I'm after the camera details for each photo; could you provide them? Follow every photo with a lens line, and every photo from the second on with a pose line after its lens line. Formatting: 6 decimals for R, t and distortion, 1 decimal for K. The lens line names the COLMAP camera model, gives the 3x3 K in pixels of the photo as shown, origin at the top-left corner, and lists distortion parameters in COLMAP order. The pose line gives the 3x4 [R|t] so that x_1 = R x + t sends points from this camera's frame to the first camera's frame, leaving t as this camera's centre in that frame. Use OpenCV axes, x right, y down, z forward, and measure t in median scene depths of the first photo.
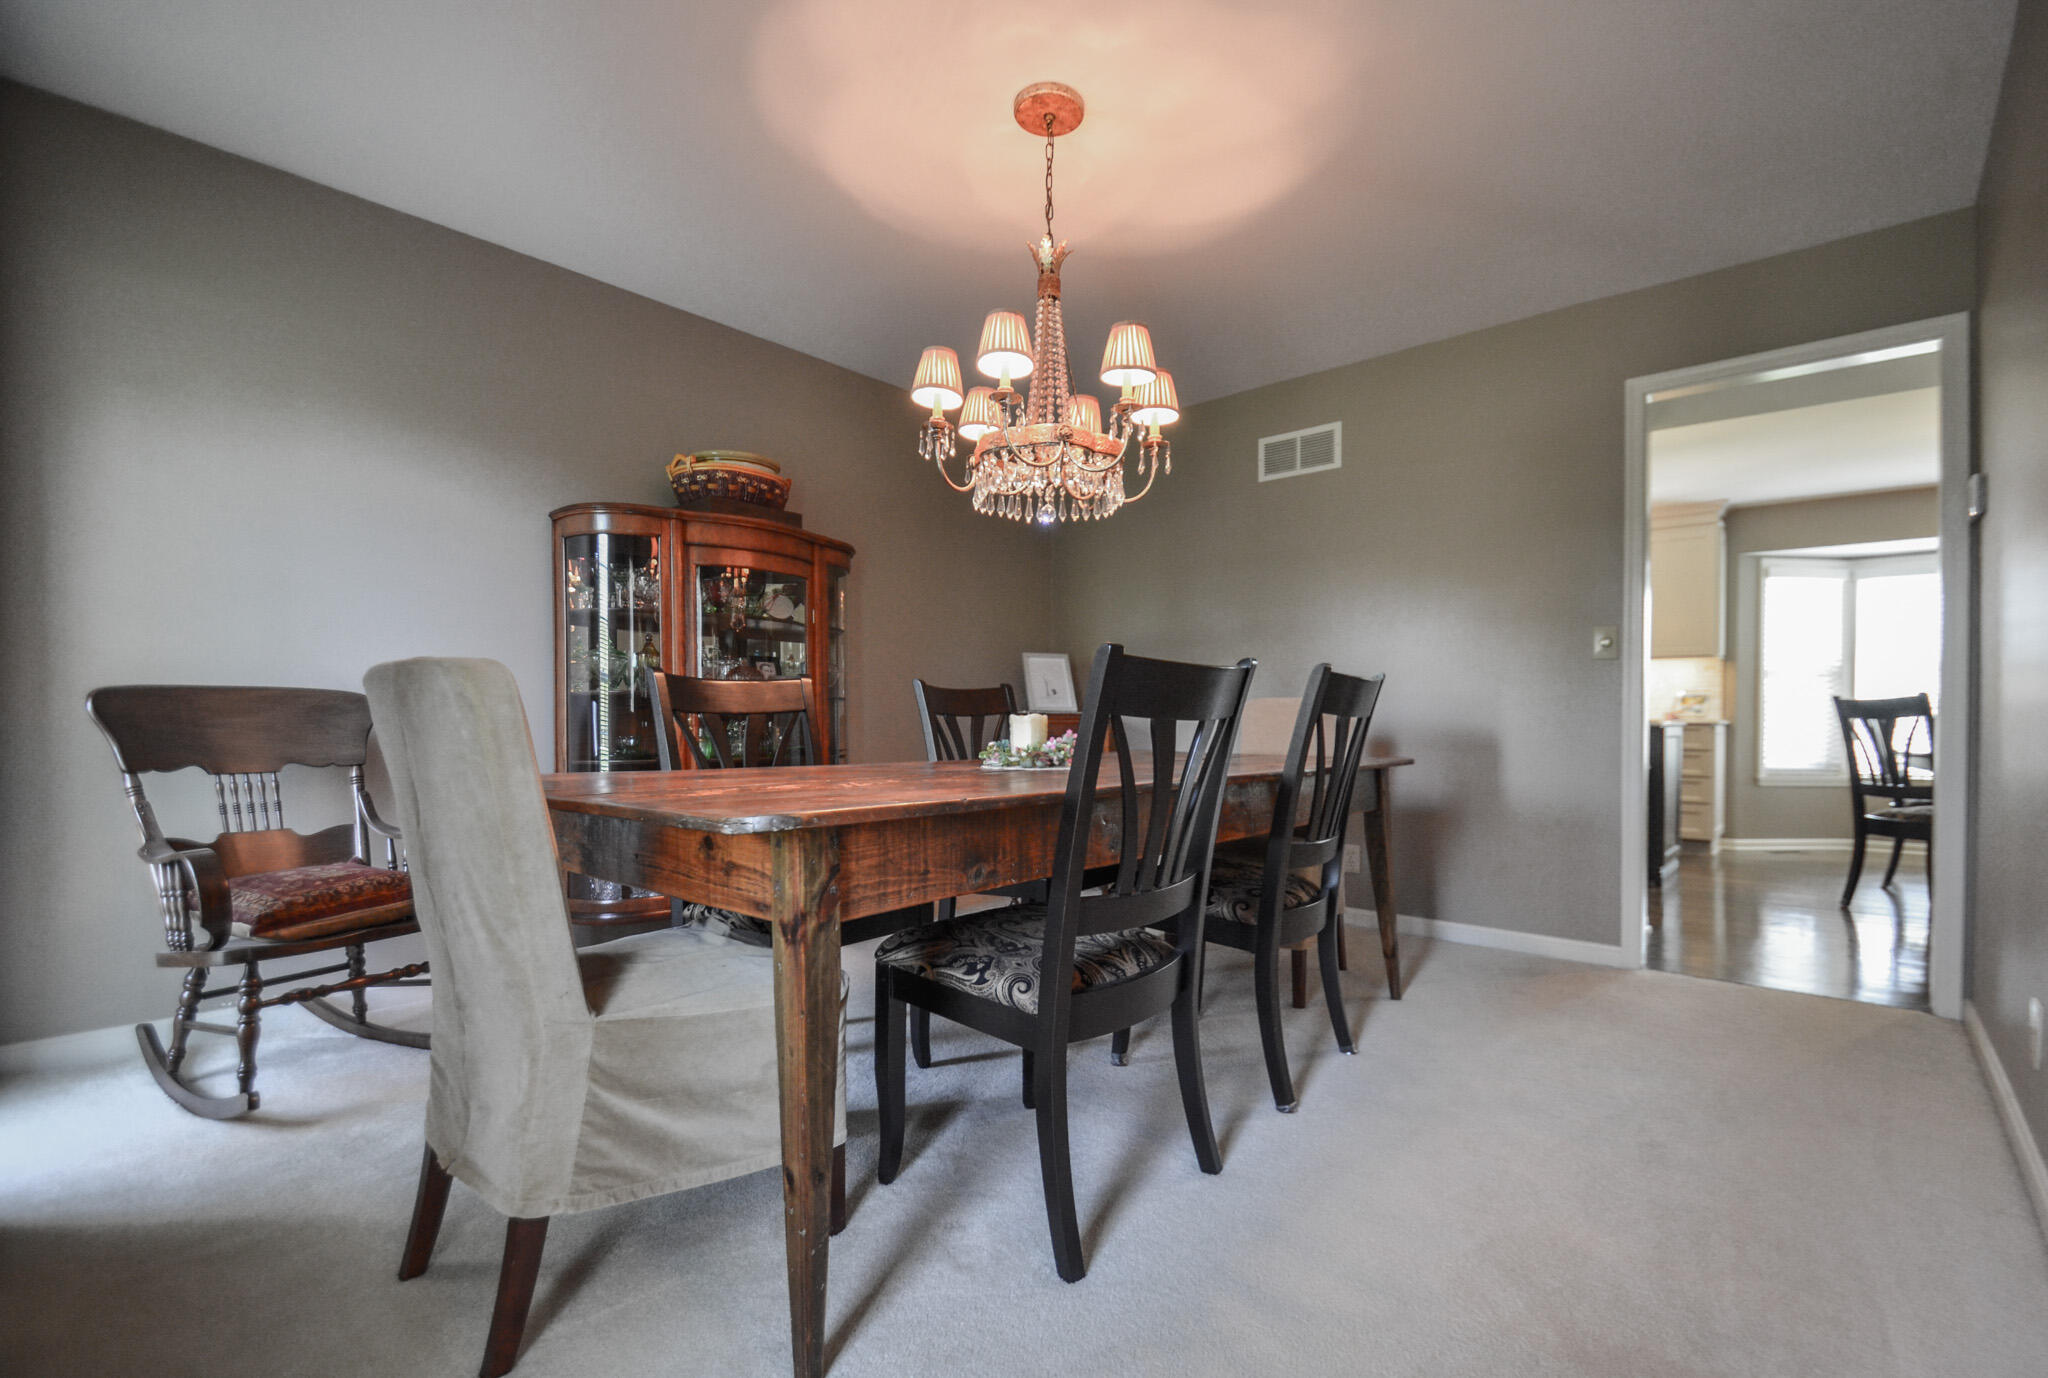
lens RADIAL K [[906.3, 0, 1030.4], [0, 906.3, 689.6], [0, 0, 1]] dist [-0.004320, -0.000681]
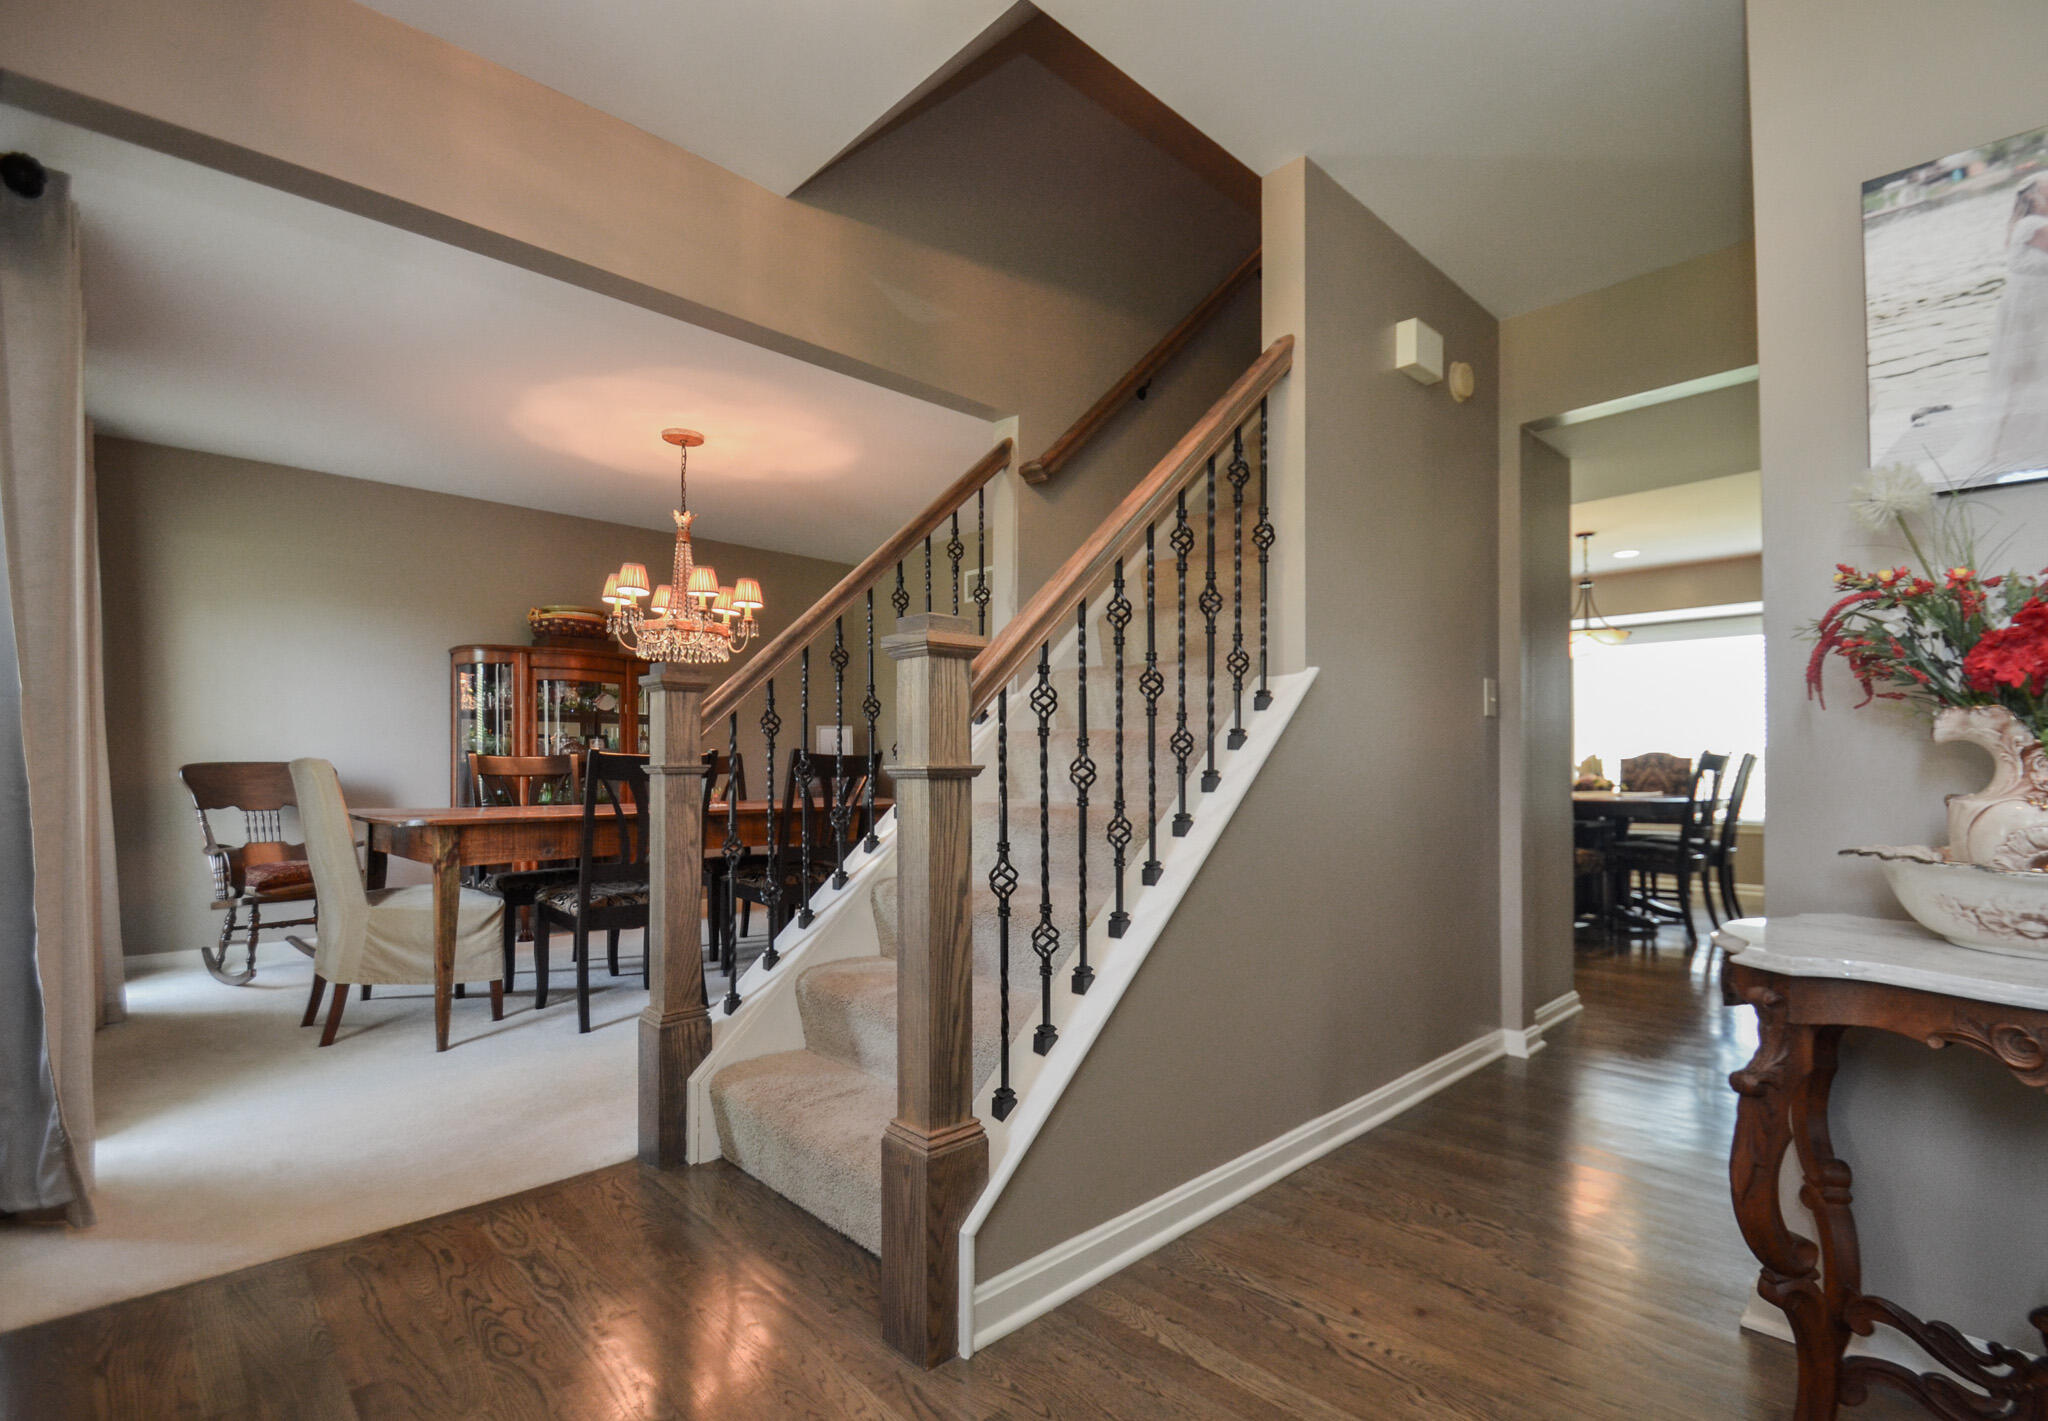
lens RADIAL K [[960.5, 0, 1021.9], [0, 960.5, 712.3], [0, 0, 1]] dist [0.000745, 0.000442]
pose [[0.995916, -0.009094, -0.089829, 0.902005], [0.006855, 0.999659, -0.025194, -0.048828], [0.090027, 0.024475, 0.995639, -0.858182]]
